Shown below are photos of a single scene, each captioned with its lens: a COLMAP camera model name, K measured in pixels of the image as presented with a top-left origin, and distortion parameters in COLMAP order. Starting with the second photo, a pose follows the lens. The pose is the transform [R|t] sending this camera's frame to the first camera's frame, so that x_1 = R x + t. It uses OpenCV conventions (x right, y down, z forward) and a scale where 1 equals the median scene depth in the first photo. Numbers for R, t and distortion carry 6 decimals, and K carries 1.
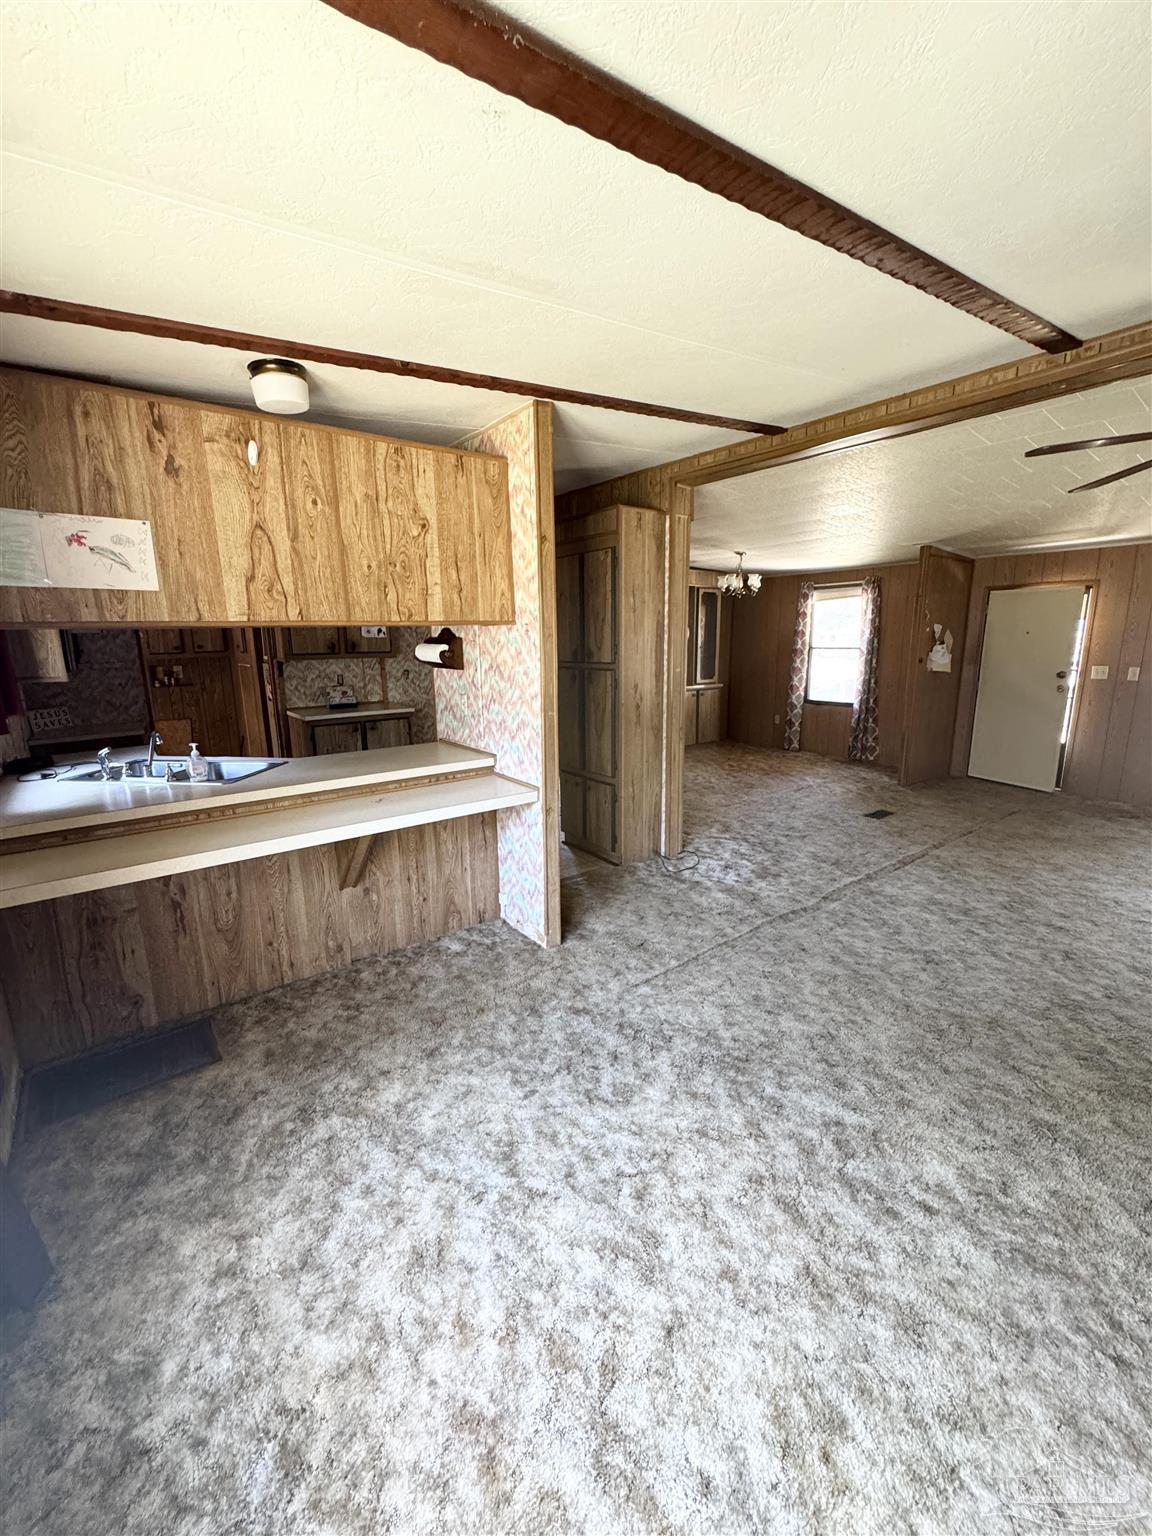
lens RADIAL K [[615.9, 0, 576.6], [0, 615.9, 766.8], [0, 0, 1]] dist [-0.006305, 0.000484]
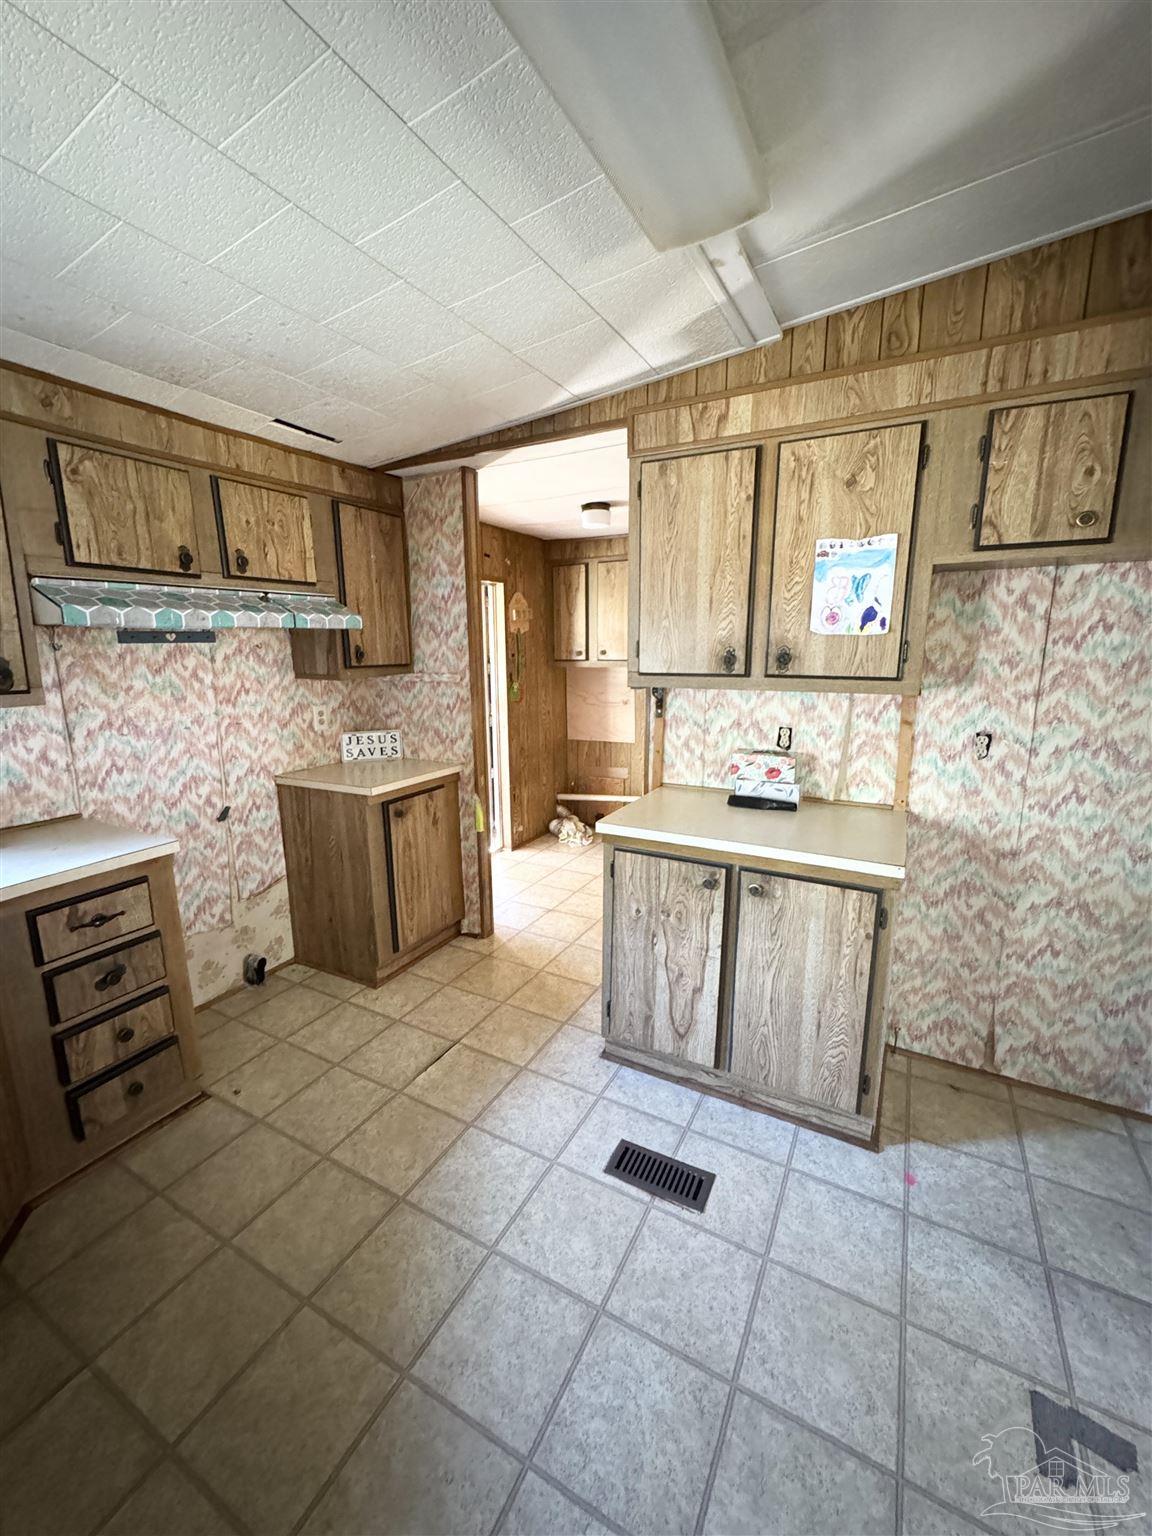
lens RADIAL K [[615.9, 0, 577.1], [0, 615.9, 767.3], [0, 0, 1]] dist [-0.006305, 0.000484]
pose [[0.411403, 0.185791, -0.892317, -0.103320], [-0.190665, 0.974887, 0.115077, -0.218399], [0.891288, 0.122791, 0.436495, 1.061588]]
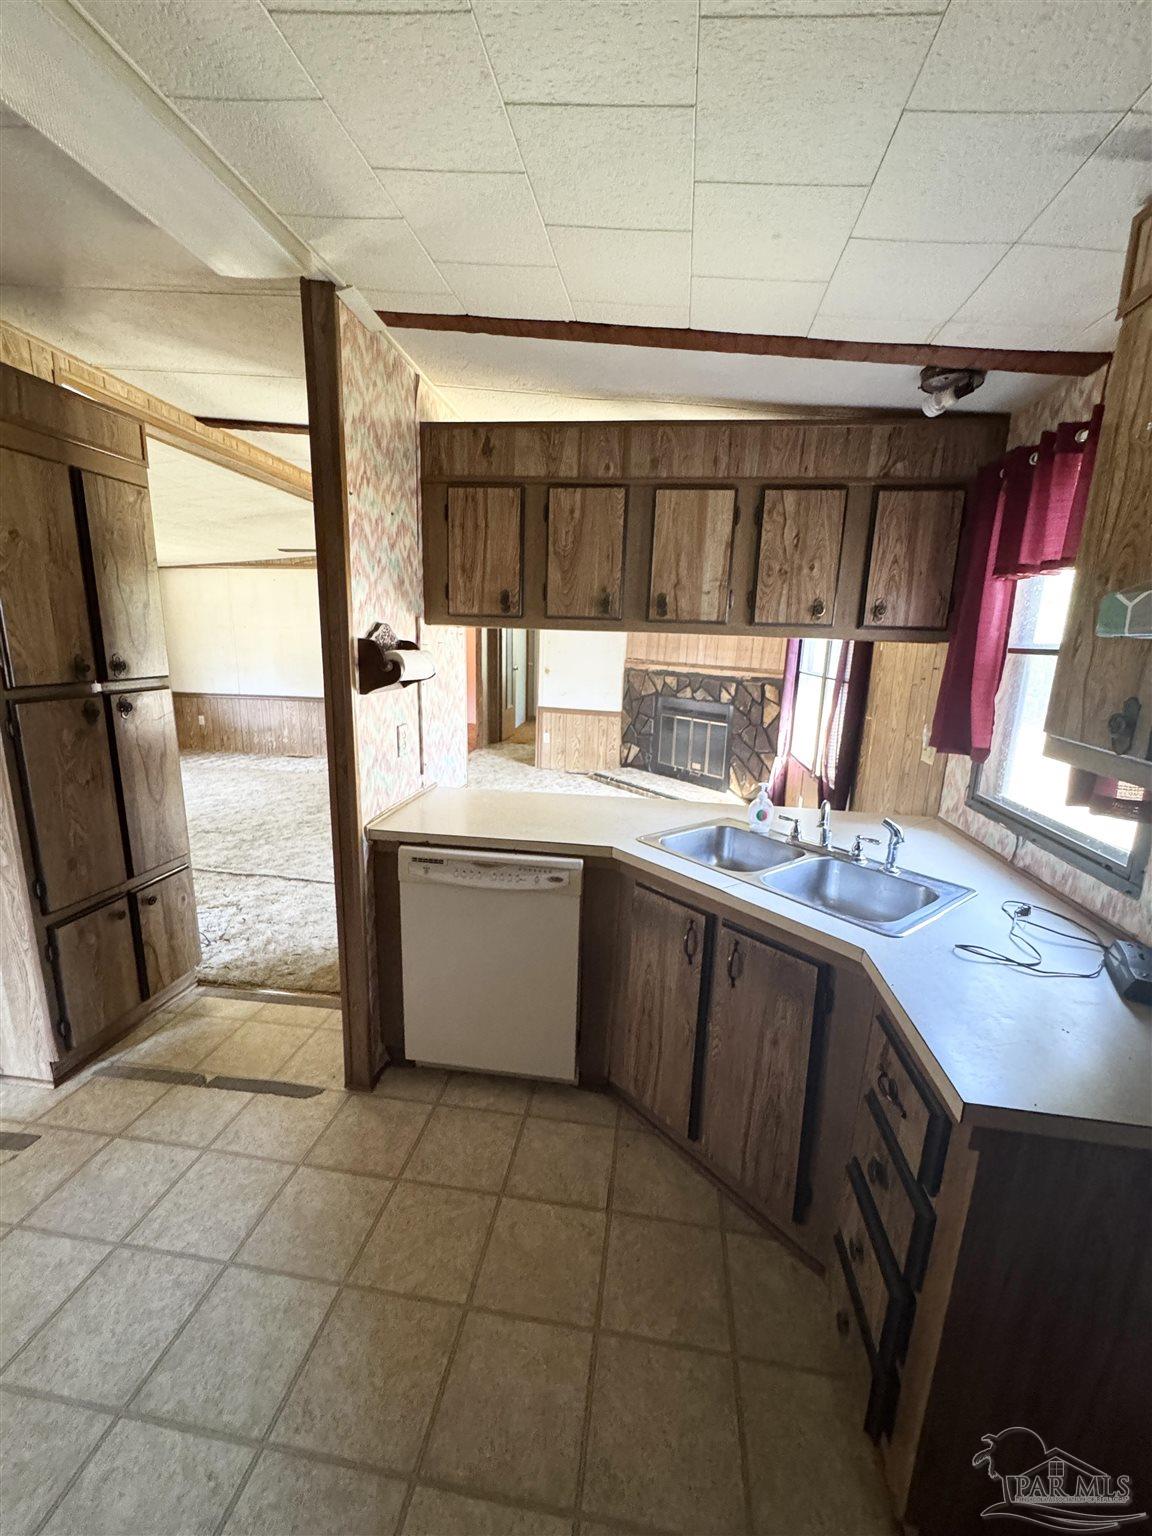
lens RADIAL K [[615.9, 0, 577.9], [0, 615.9, 767.2], [0, 0, 1]] dist [-0.006305, 0.000484]
pose [[-0.699731, -0.153853, 0.697643, -0.729840], [0.128990, 0.933278, 0.335193, -0.253068], [-0.702665, 0.324534, -0.633198, 1.206132]]
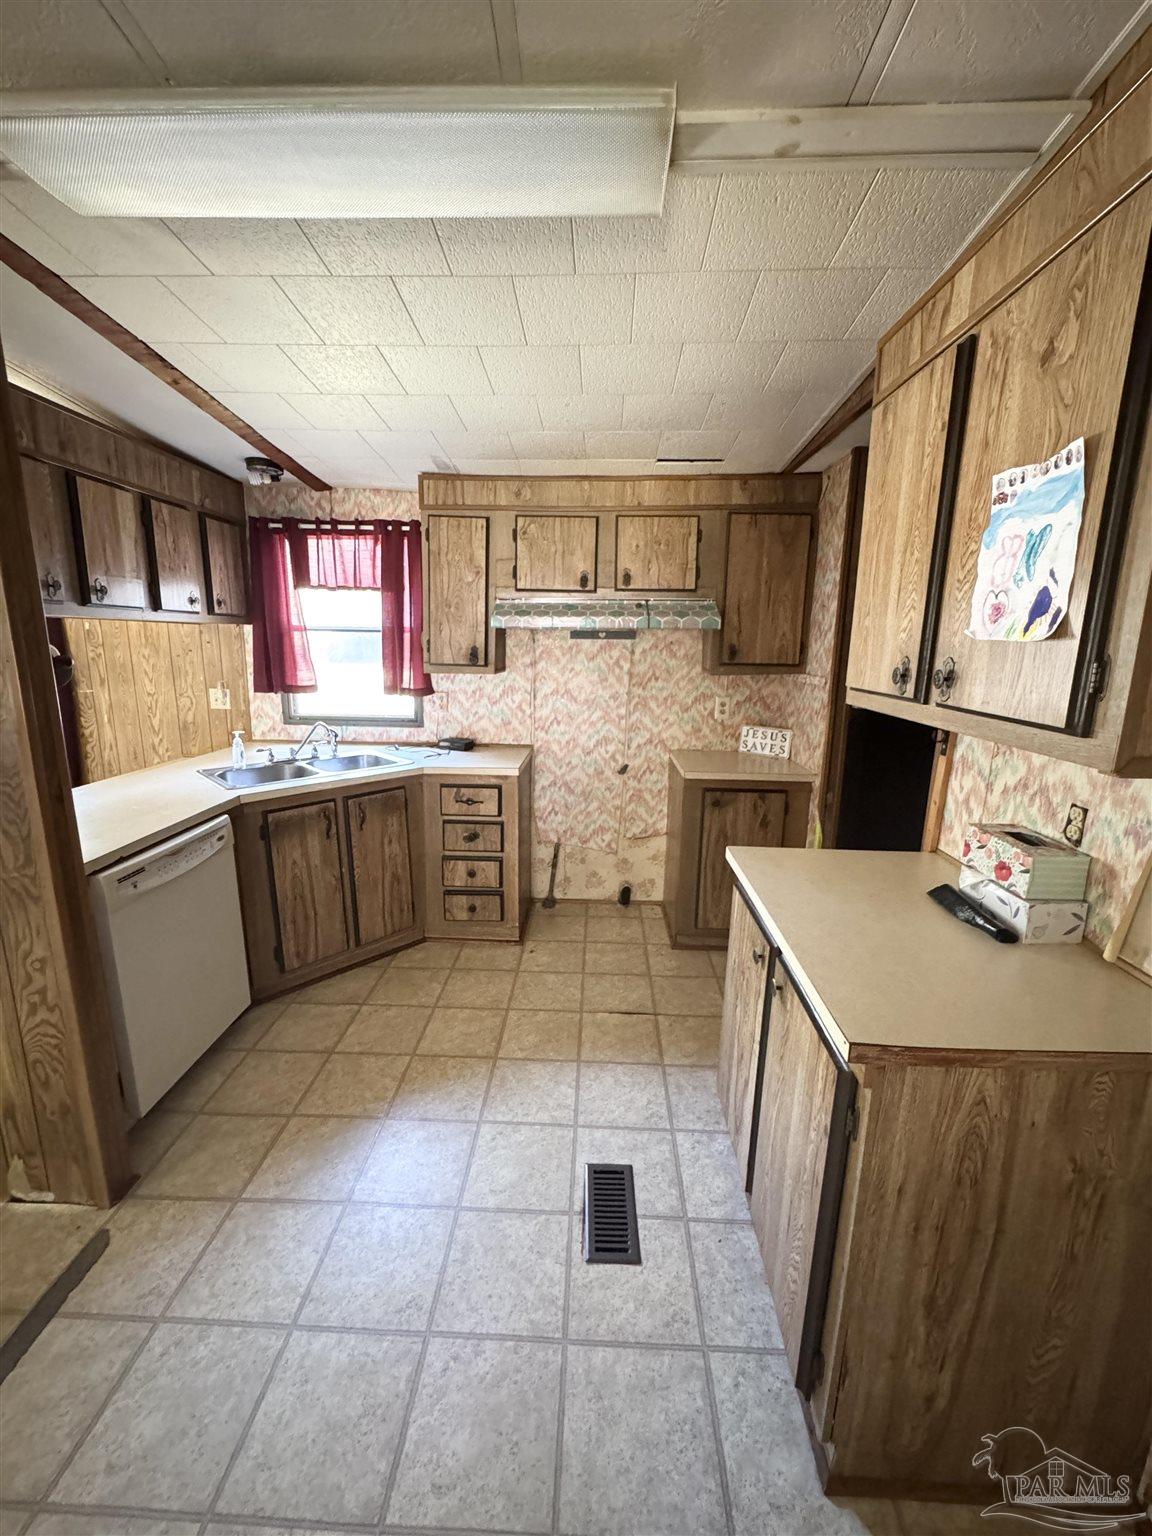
lens RADIAL K [[615.9, 0, 576.9], [0, 615.9, 767.4], [0, 0, 1]] dist [-0.006305, 0.000484]
pose [[-0.635330, 0.159649, -0.755558, -0.141599], [-0.170187, 0.925396, 0.338641, -0.316455], [0.753255, 0.343735, -0.560762, 1.493725]]
